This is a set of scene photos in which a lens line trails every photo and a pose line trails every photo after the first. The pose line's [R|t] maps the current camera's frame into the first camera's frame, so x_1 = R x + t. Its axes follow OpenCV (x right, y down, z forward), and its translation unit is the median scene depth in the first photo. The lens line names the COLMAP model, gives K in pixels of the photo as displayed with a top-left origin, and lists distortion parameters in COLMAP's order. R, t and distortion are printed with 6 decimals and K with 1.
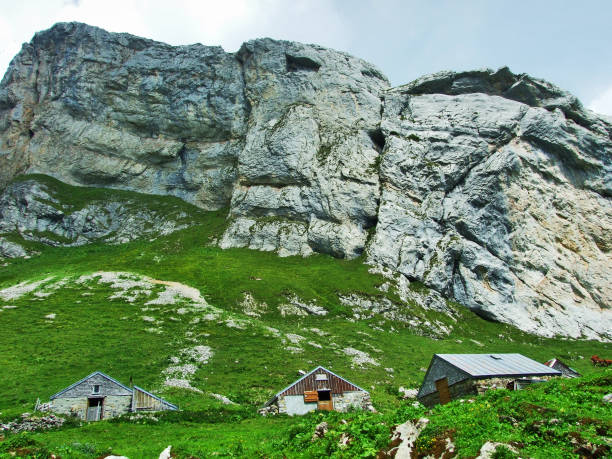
lens RADIAL K [[491.1, 0, 307.1], [0, 491.1, 218.9], [0, 0, 1]] dist [-0.072848, 0.067293]
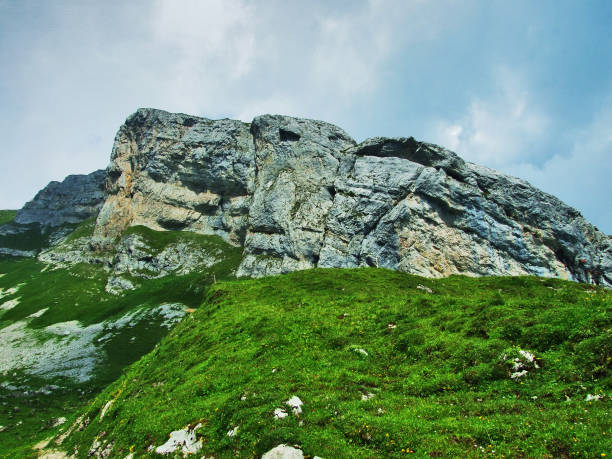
lens RADIAL K [[491.1, 0, 307.1], [0, 491.1, 218.9], [0, 0, 1]] dist [-0.072848, 0.067293]
pose [[0.965388, -0.085595, -0.246372, 0.478810], [0.112695, 0.988779, 0.098065, -0.268438], [0.235214, -0.122436, 0.964201, -0.520572]]
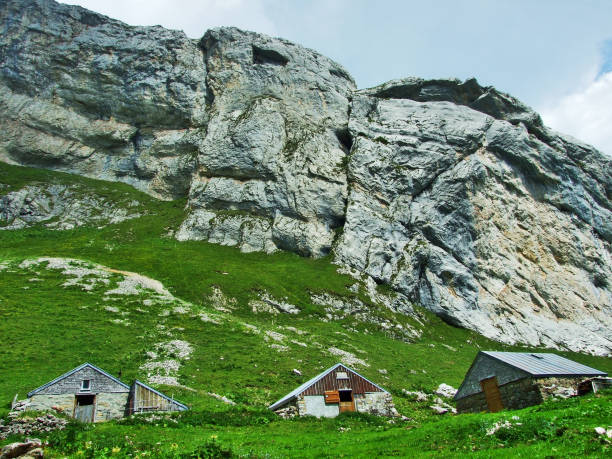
lens RADIAL K [[491.1, 0, 307.1], [0, 491.1, 218.9], [0, 0, 1]] dist [-0.072848, 0.067293]
pose [[0.989388, 0.061268, 0.131749, -0.055884], [-0.059826, 0.998098, -0.014876, 0.017994], [-0.132410, 0.006836, 0.991171, 0.039253]]
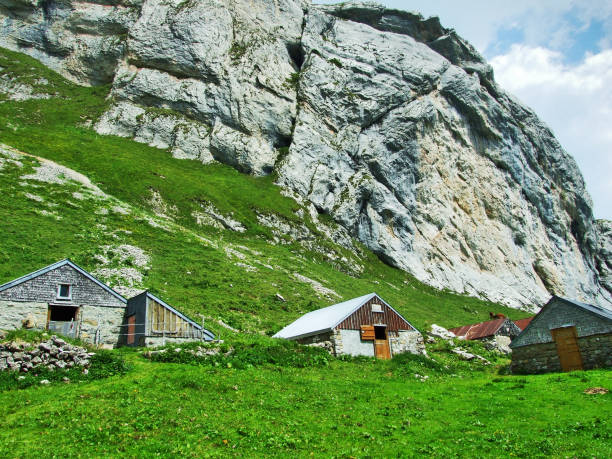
lens RADIAL K [[491.1, 0, 307.1], [0, 491.1, 218.9], [0, 0, 1]] dist [-0.072848, 0.067293]
pose [[0.919884, 0.167010, 0.354855, -0.115832], [-0.212817, 0.972565, 0.093951, 0.048386], [-0.329428, -0.161944, 0.930189, 0.122281]]
